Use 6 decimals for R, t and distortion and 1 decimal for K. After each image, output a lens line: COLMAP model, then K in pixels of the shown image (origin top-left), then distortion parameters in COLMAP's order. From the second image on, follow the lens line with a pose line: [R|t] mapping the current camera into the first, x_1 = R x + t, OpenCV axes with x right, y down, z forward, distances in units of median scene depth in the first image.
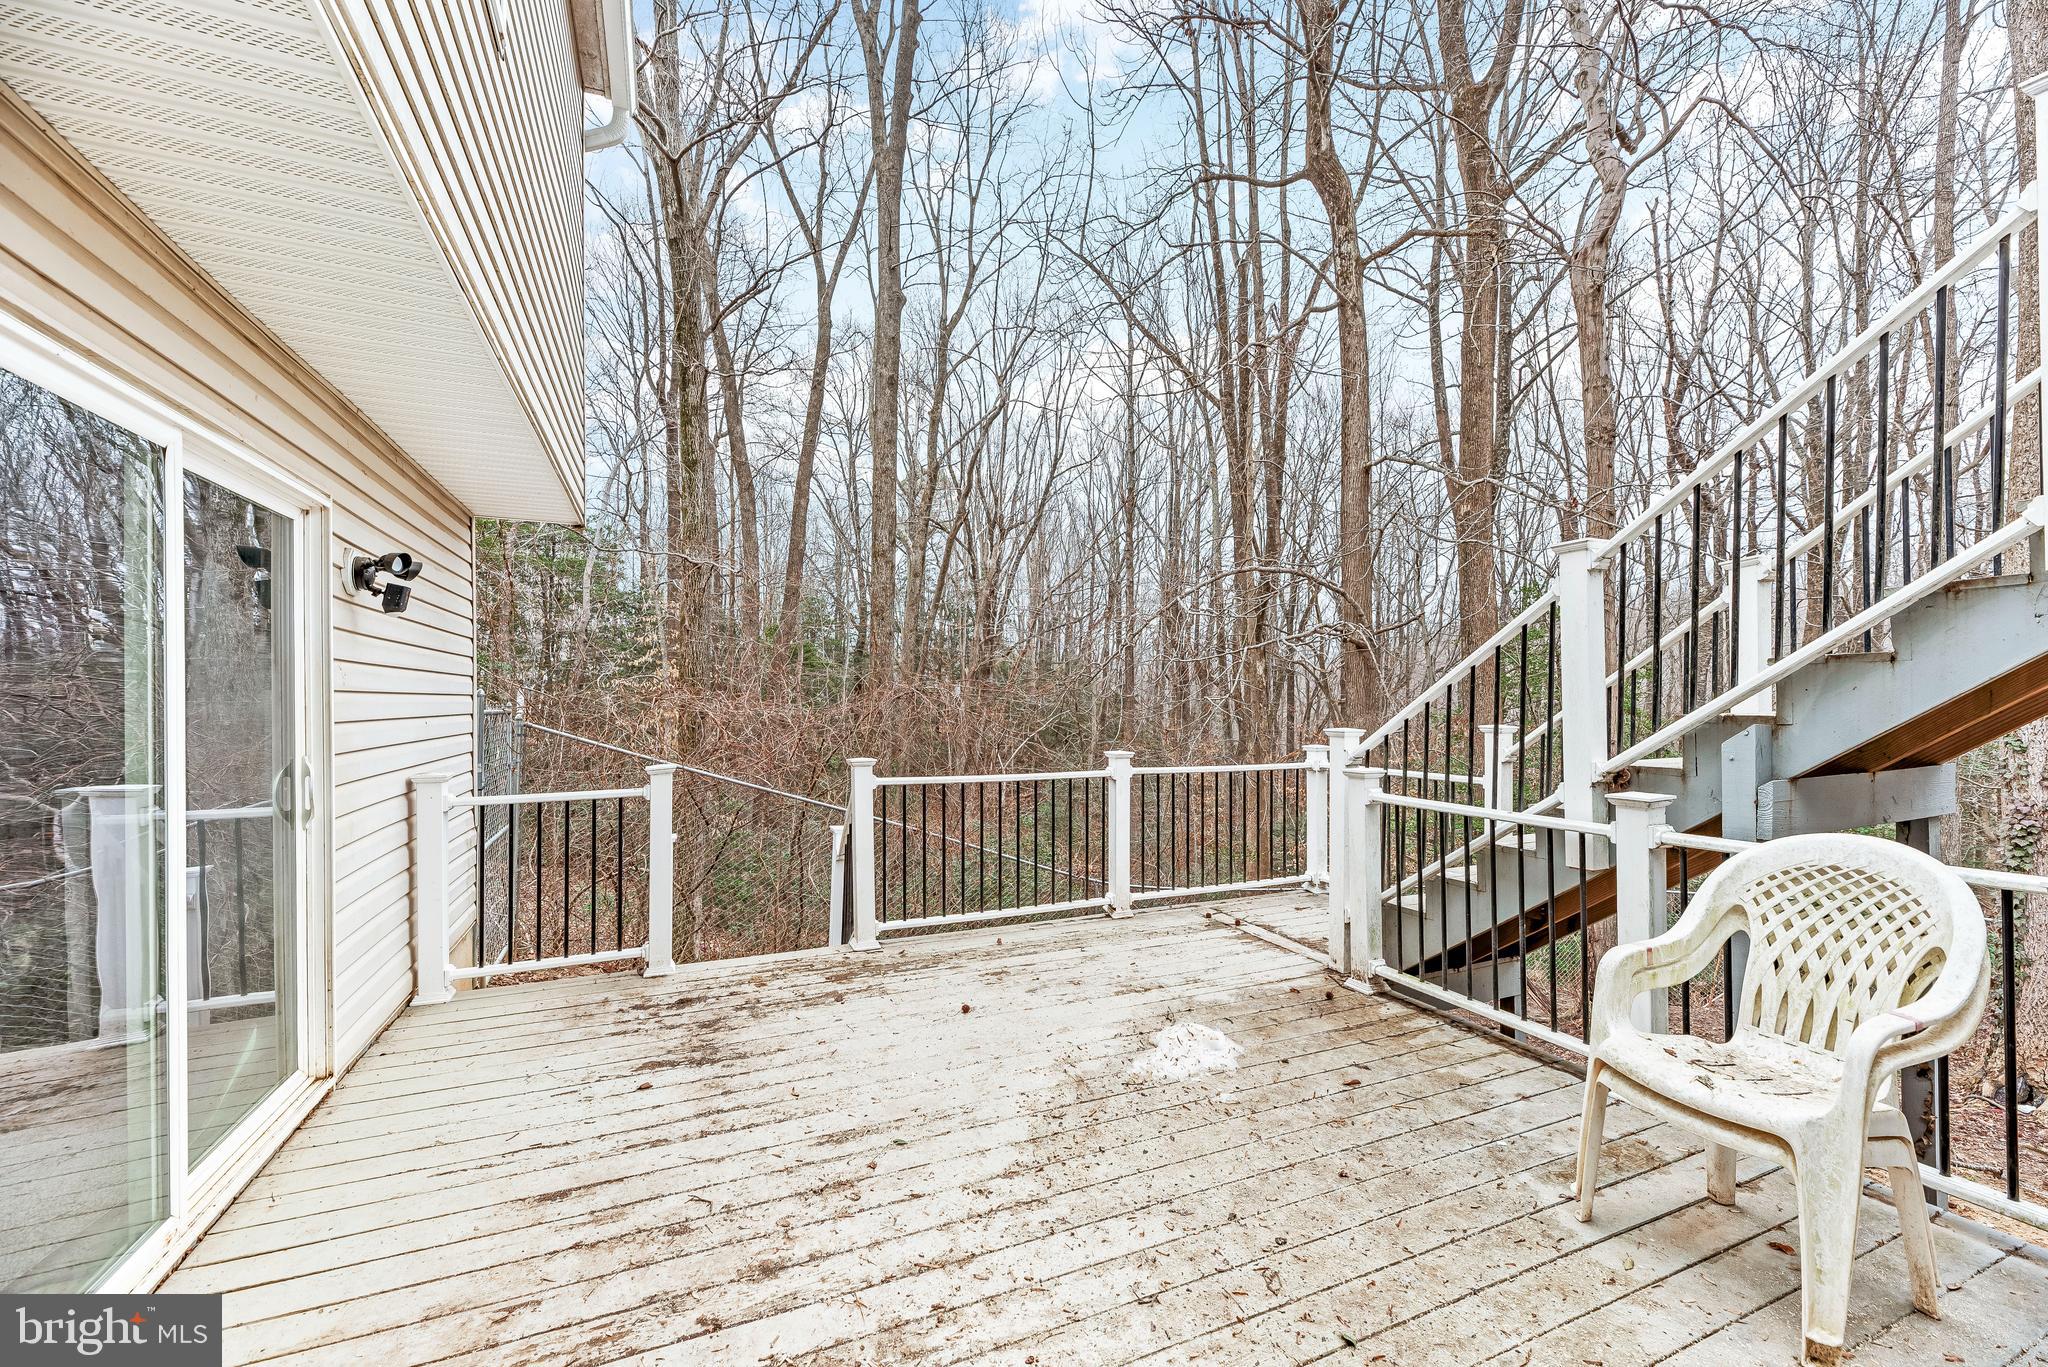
lens RADIAL K [[830.8, 0, 1019.6], [0, 830.8, 681.3], [0, 0, 1]] dist [-0.001549, 0.000543]
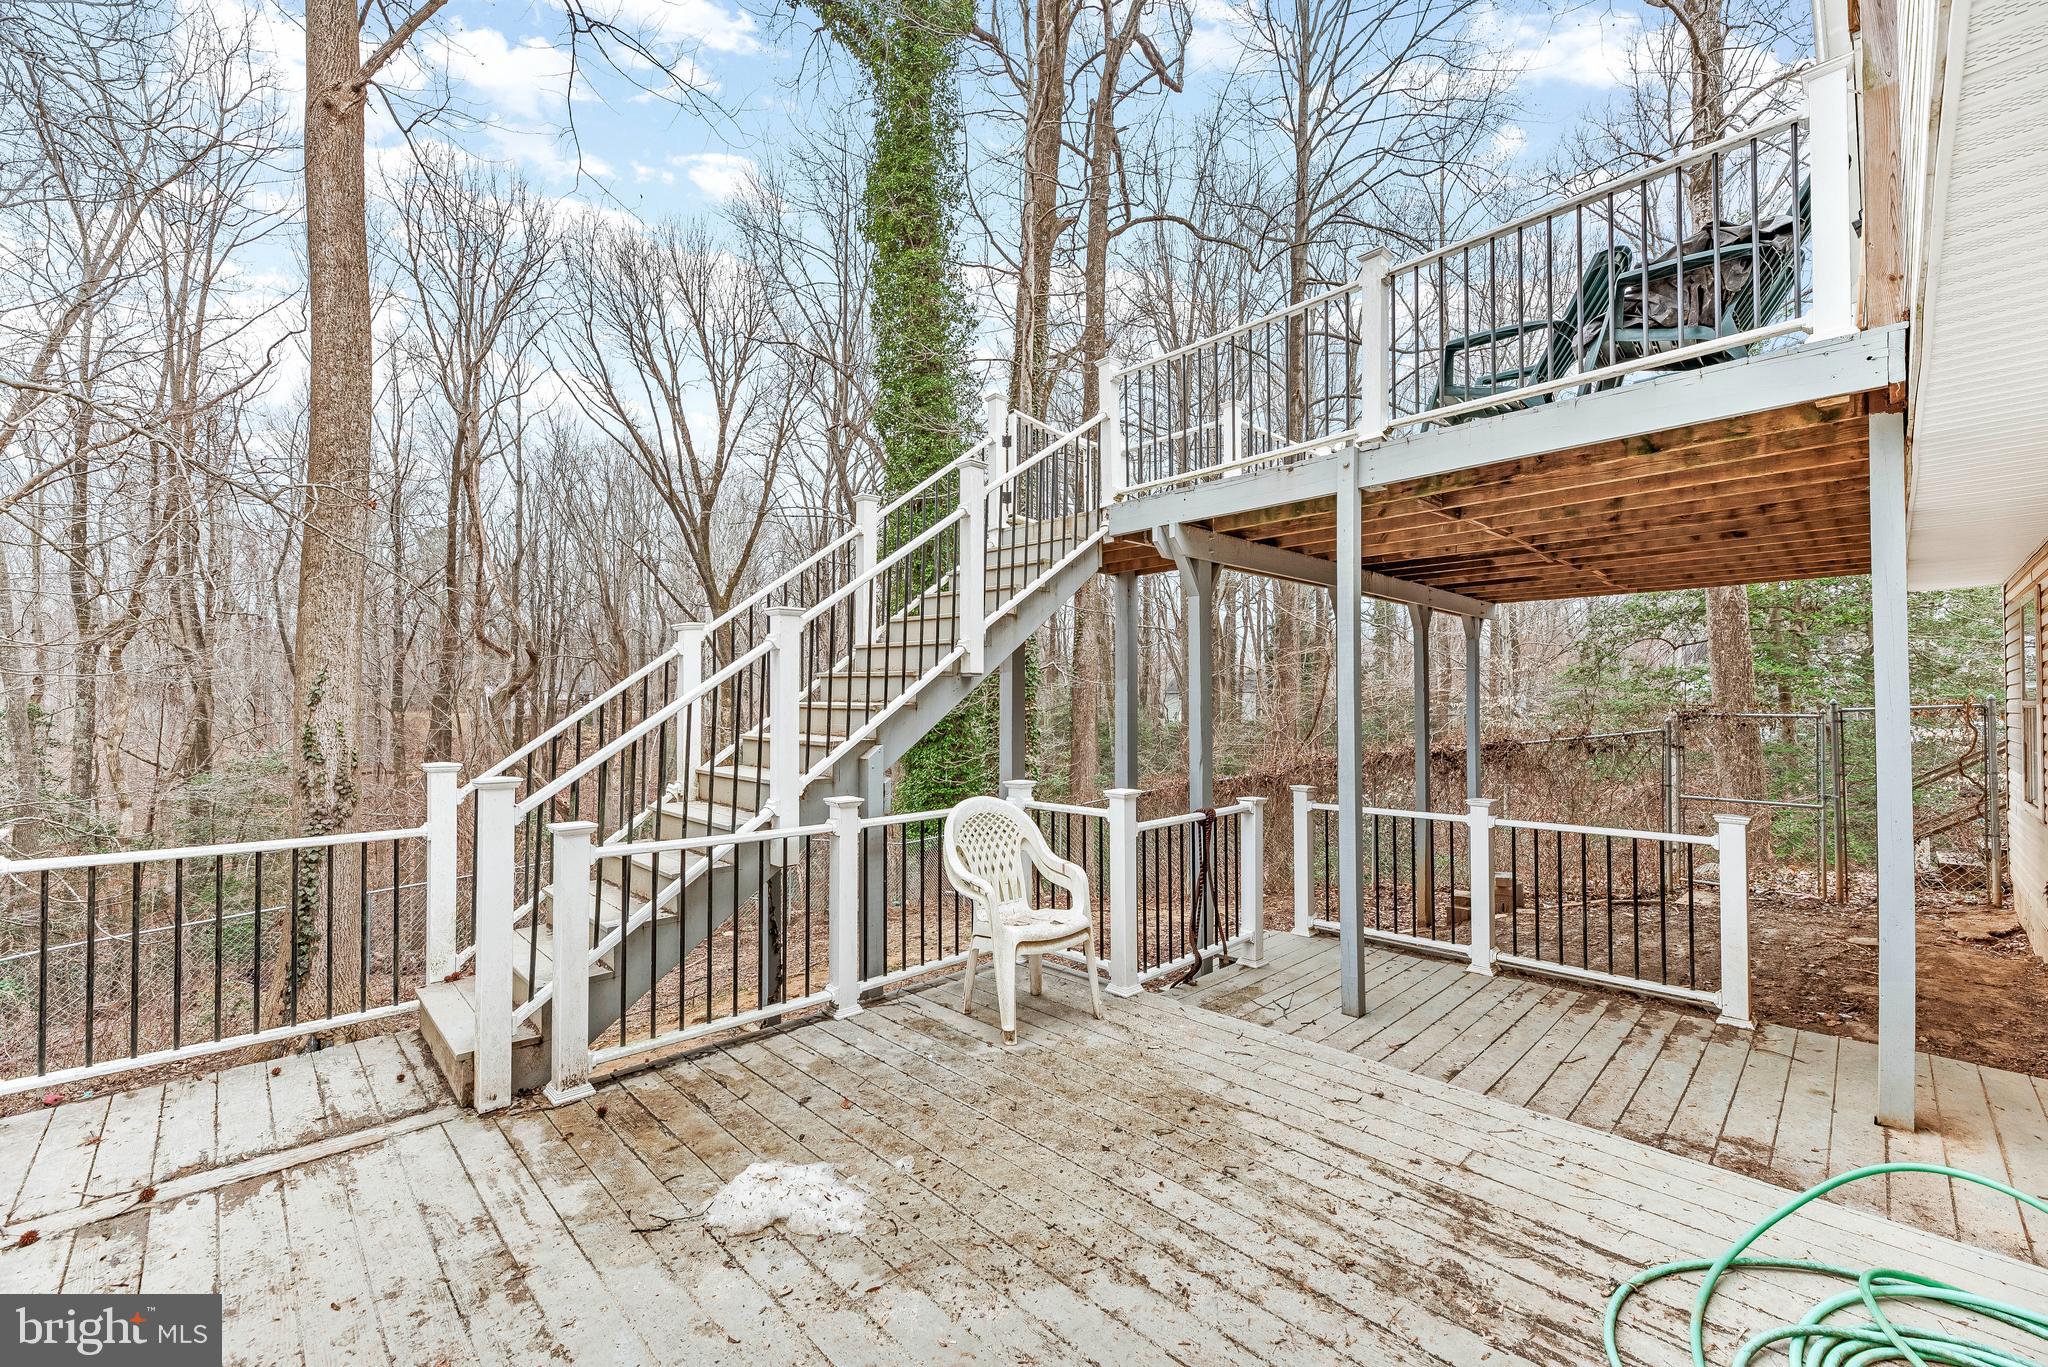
lens RADIAL K [[814.0, 0, 1012.4], [0, 814.0, 691.1], [0, 0, 1]] dist [-0.000390, -0.000023]
pose [[-0.345363, 0.020623, 0.938243, -0.563083], [-0.018446, 0.999416, -0.028757, -0.011621], [-0.938288, -0.027239, -0.344781, 1.013193]]
